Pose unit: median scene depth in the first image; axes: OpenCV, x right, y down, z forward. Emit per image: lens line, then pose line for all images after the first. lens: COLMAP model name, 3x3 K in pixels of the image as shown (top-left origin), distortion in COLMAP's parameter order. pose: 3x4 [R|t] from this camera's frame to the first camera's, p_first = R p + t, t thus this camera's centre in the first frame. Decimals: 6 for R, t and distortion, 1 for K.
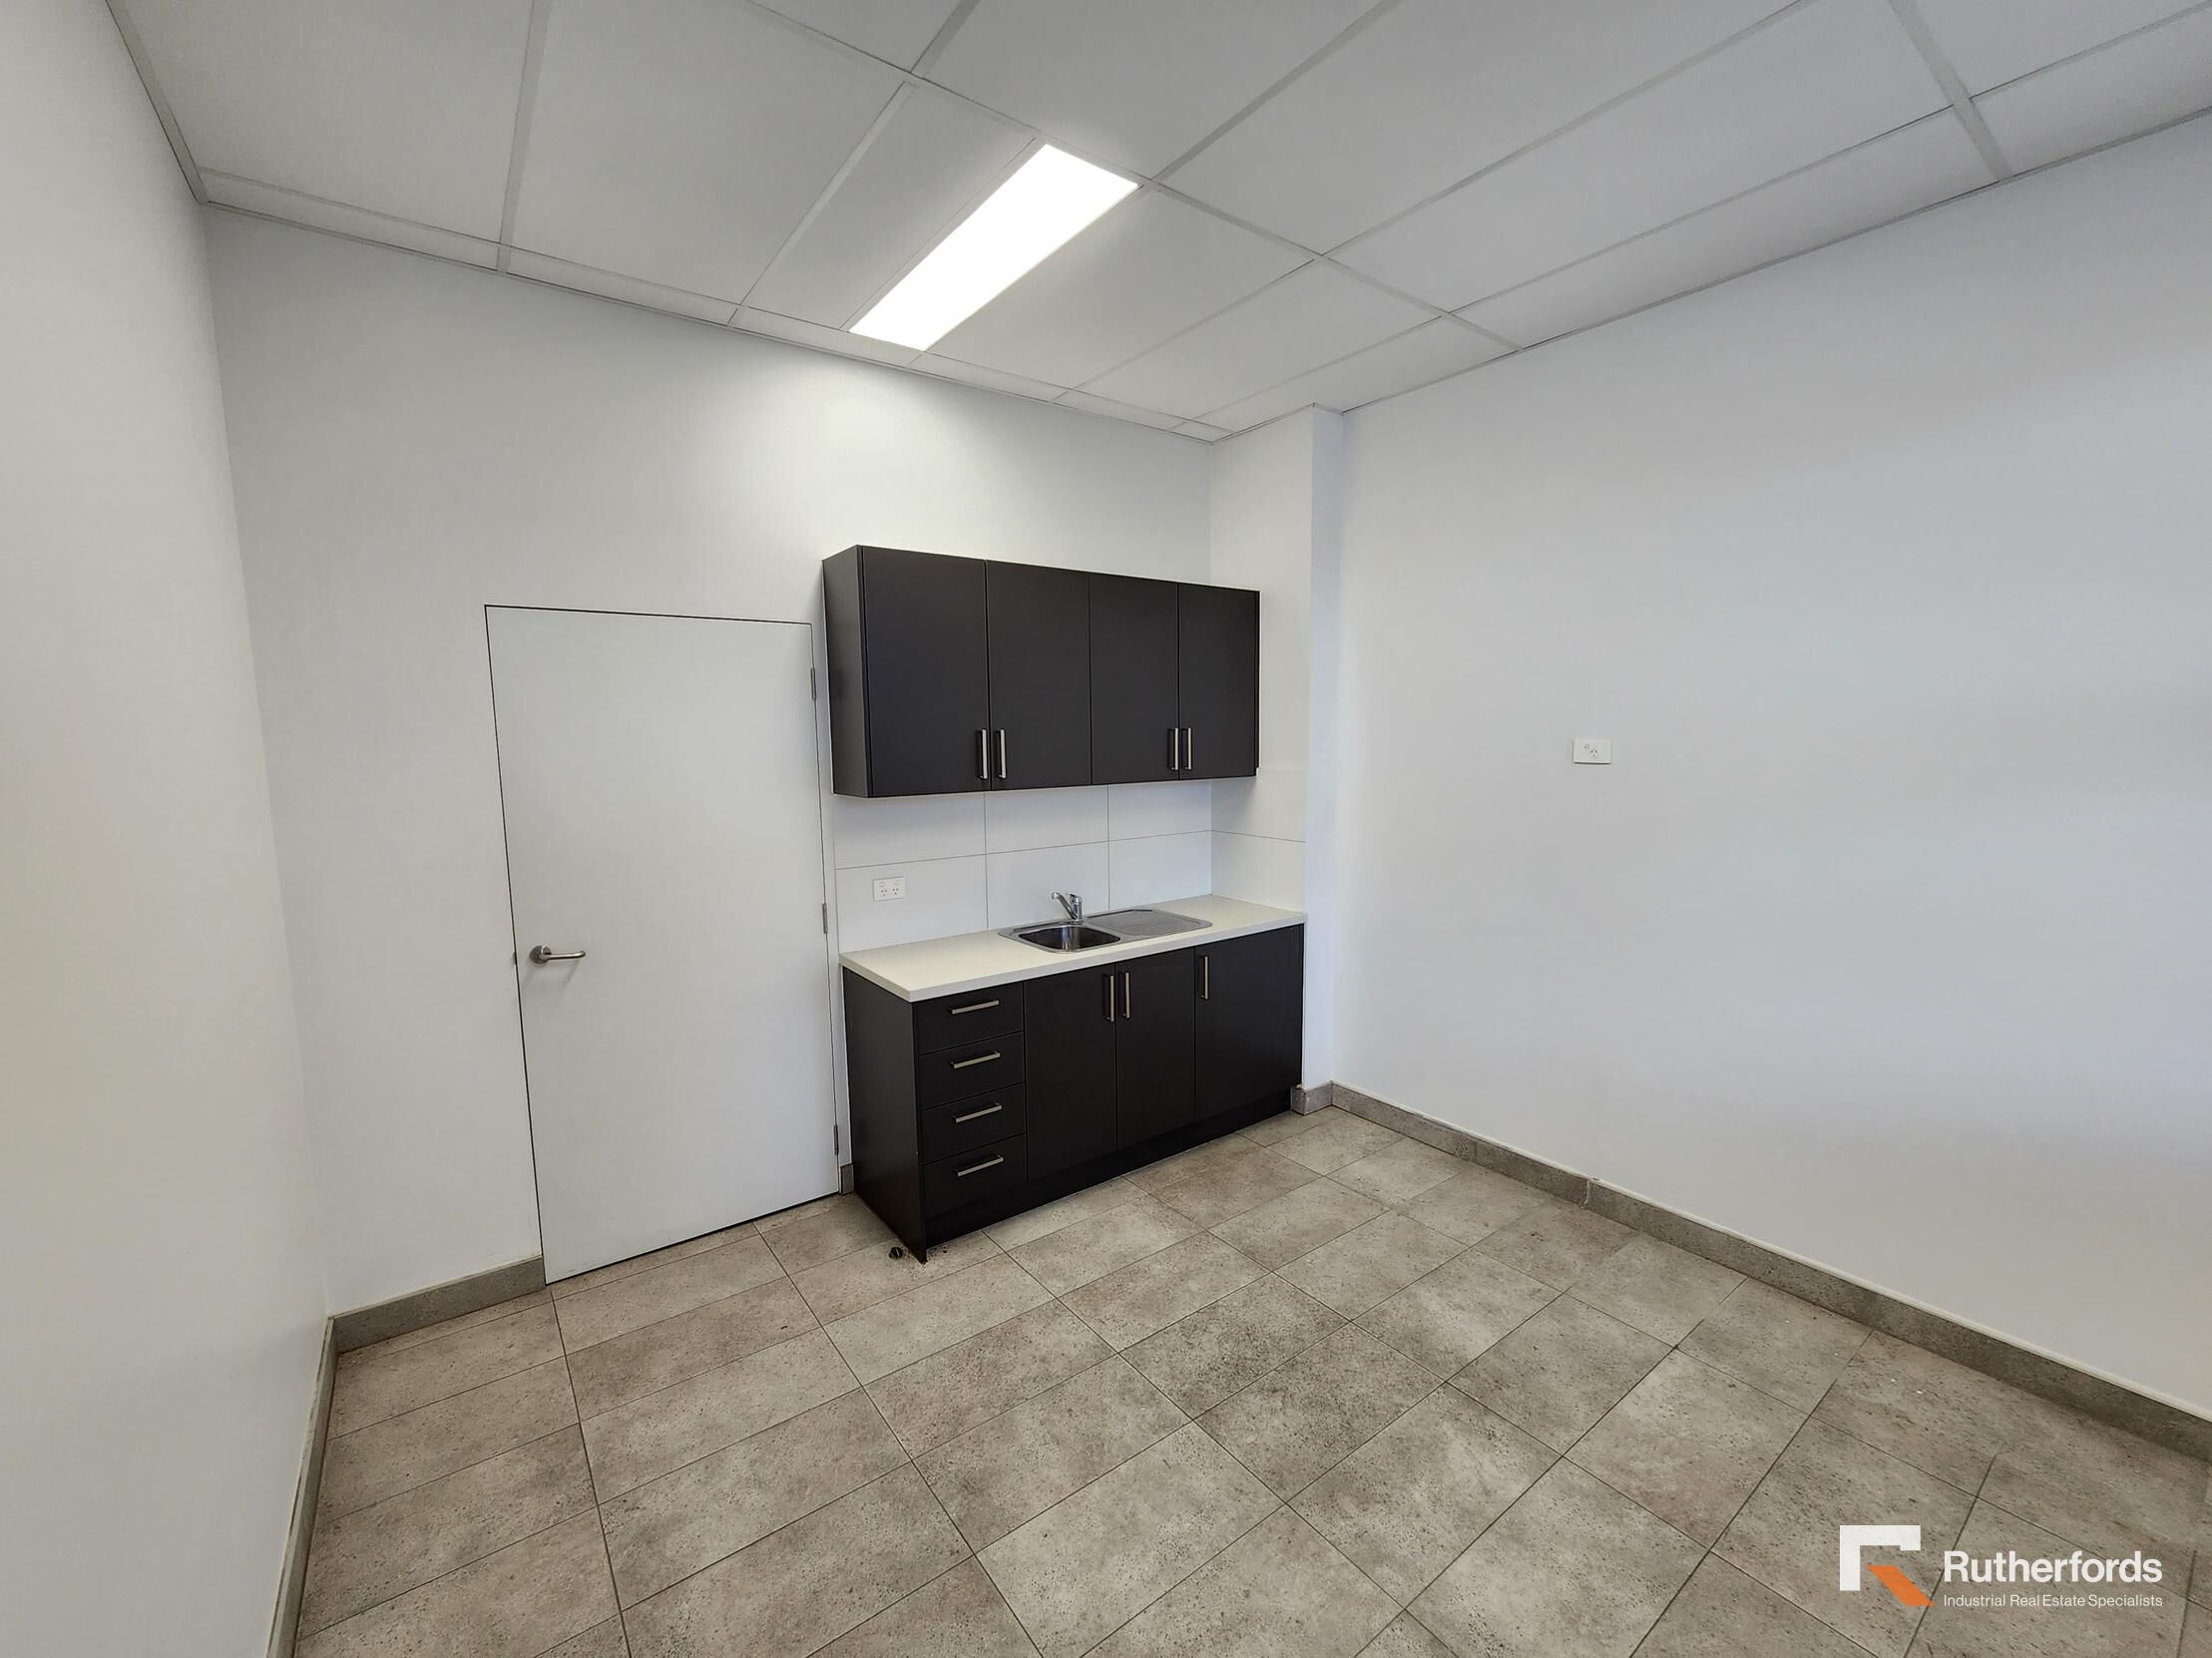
lens RADIAL K [[912.1, 0, 1120.8], [0, 912.1, 823.3], [0, 0, 1]] dist [-0.002758, 0.000071]
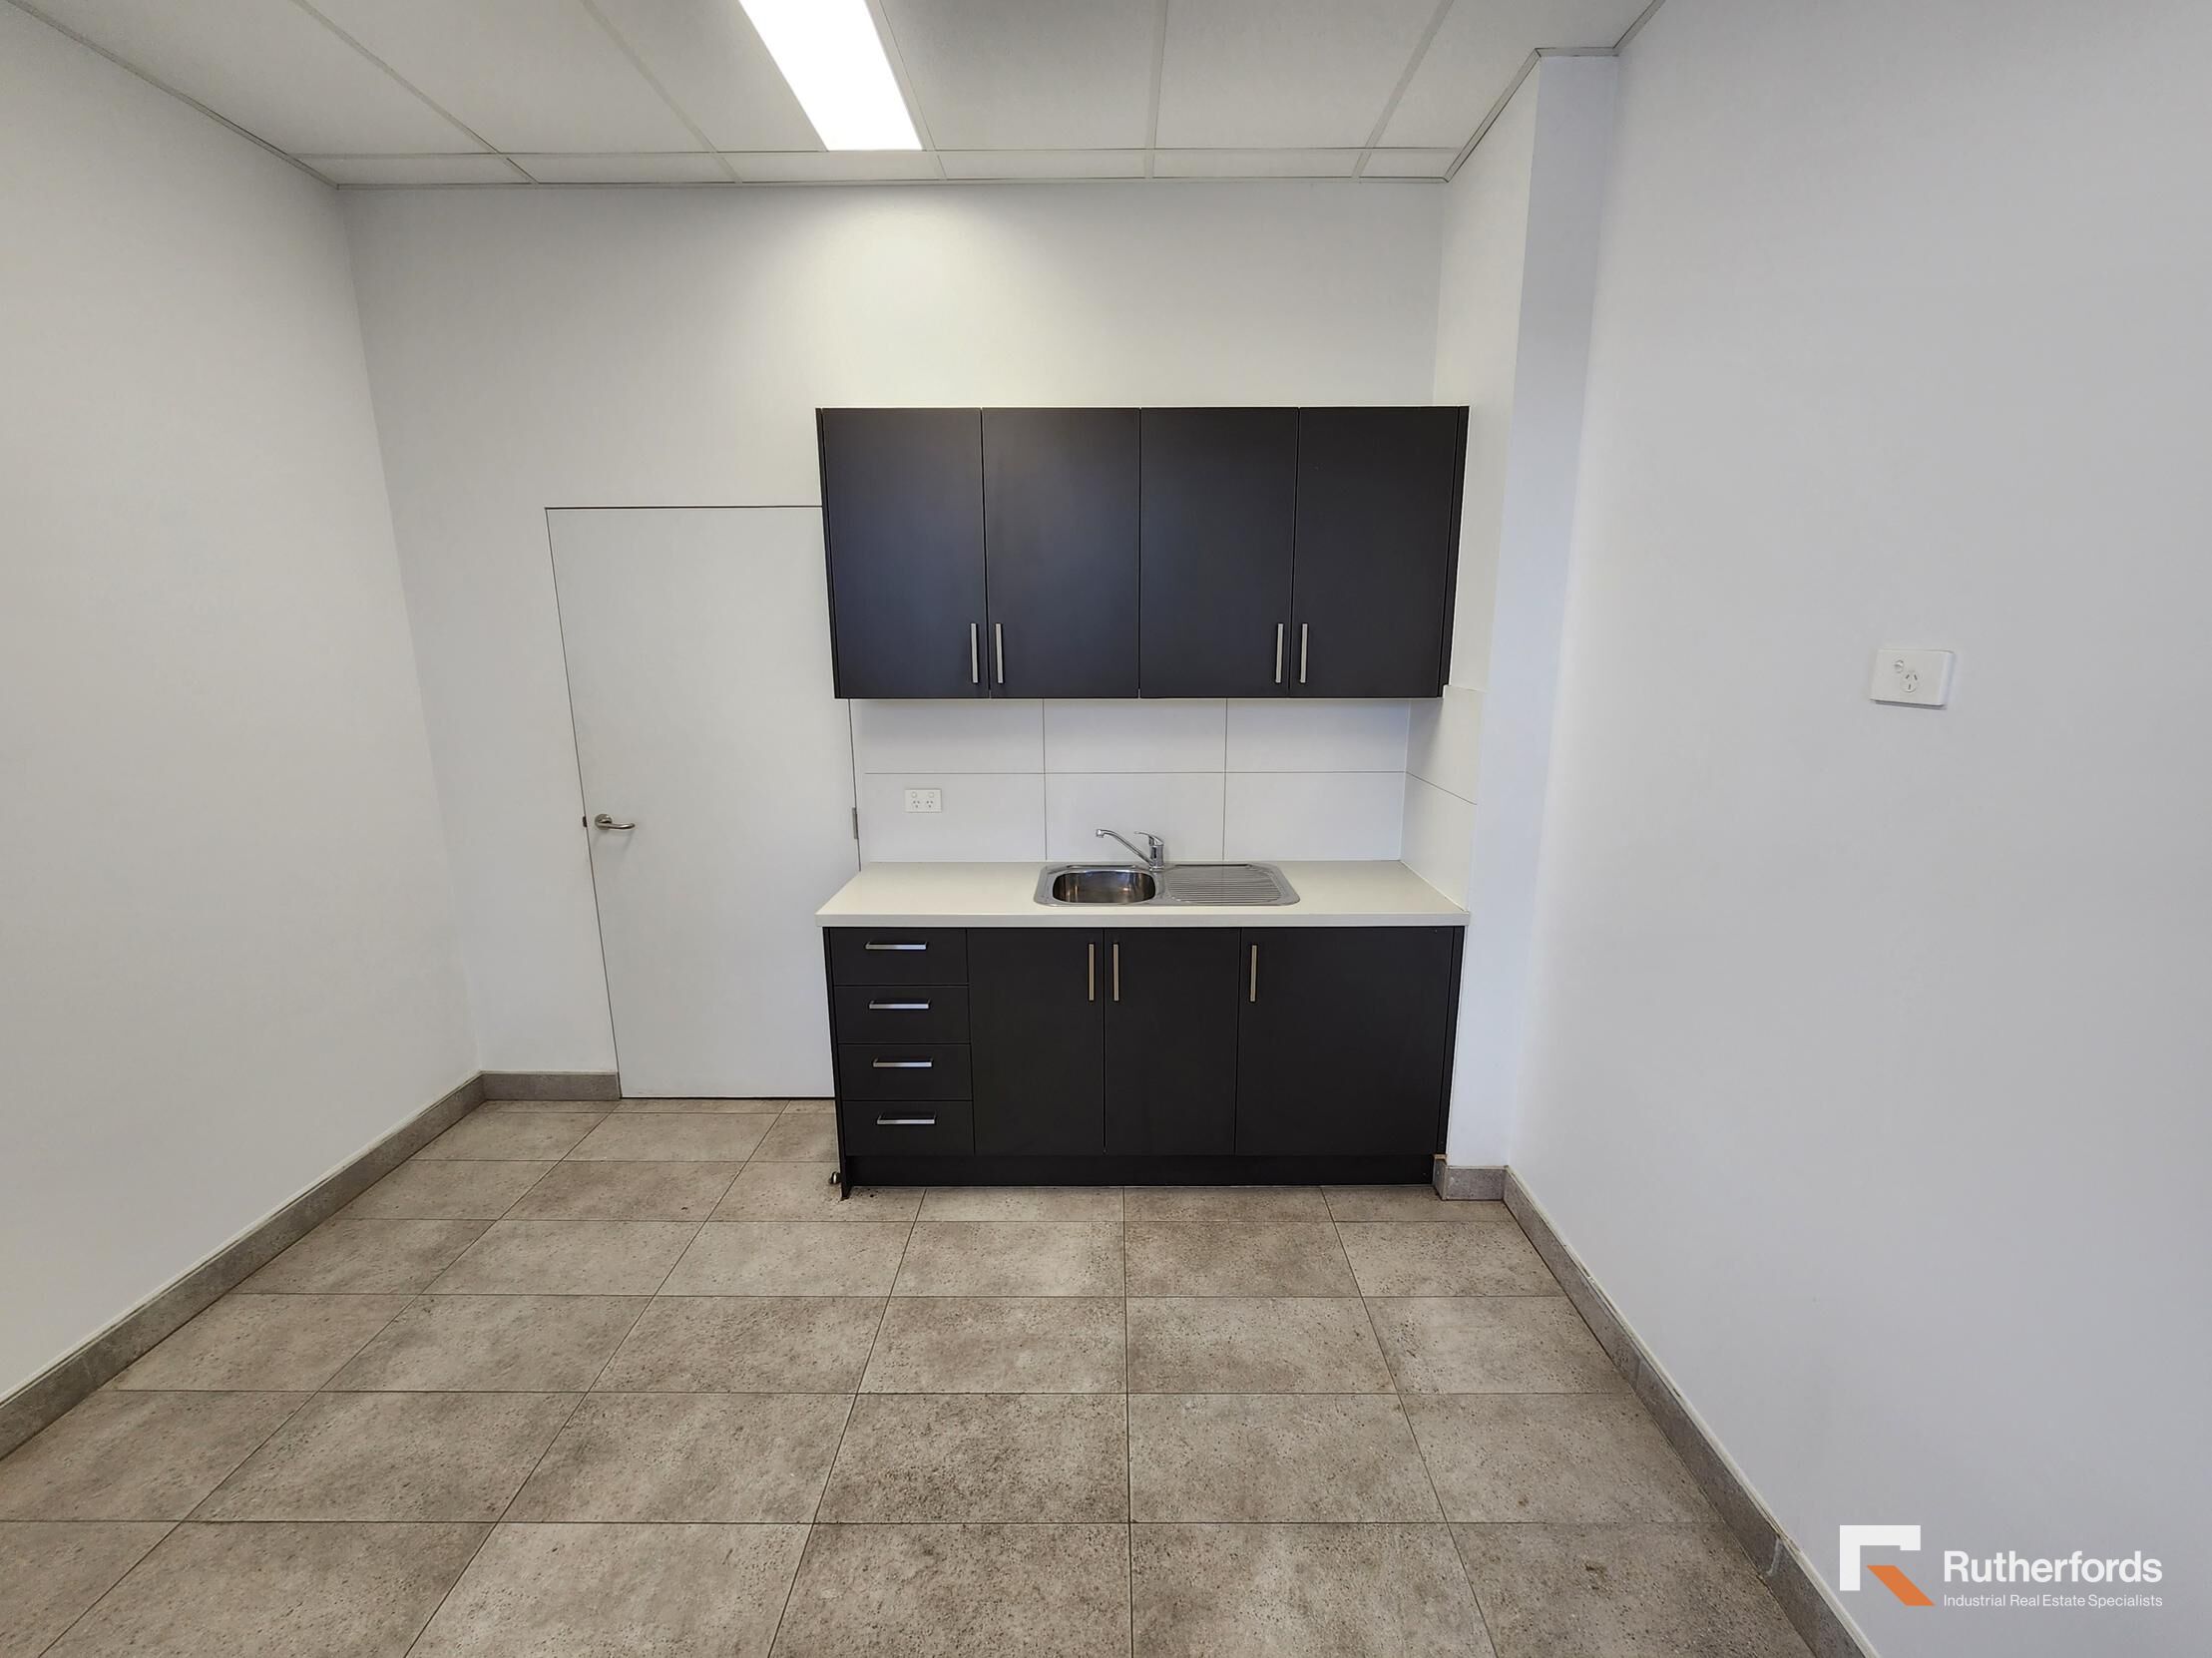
lens RADIAL K [[912.1, 0, 1111.4], [0, 912.1, 828.2], [0, 0, 1]] dist [-0.002758, 0.000071]
pose [[0.795011, 0.134774, -0.591433, 0.524601], [-0.069471, 0.988820, 0.131946, -0.041241], [0.602603, -0.063811, 0.795486, 0.455384]]
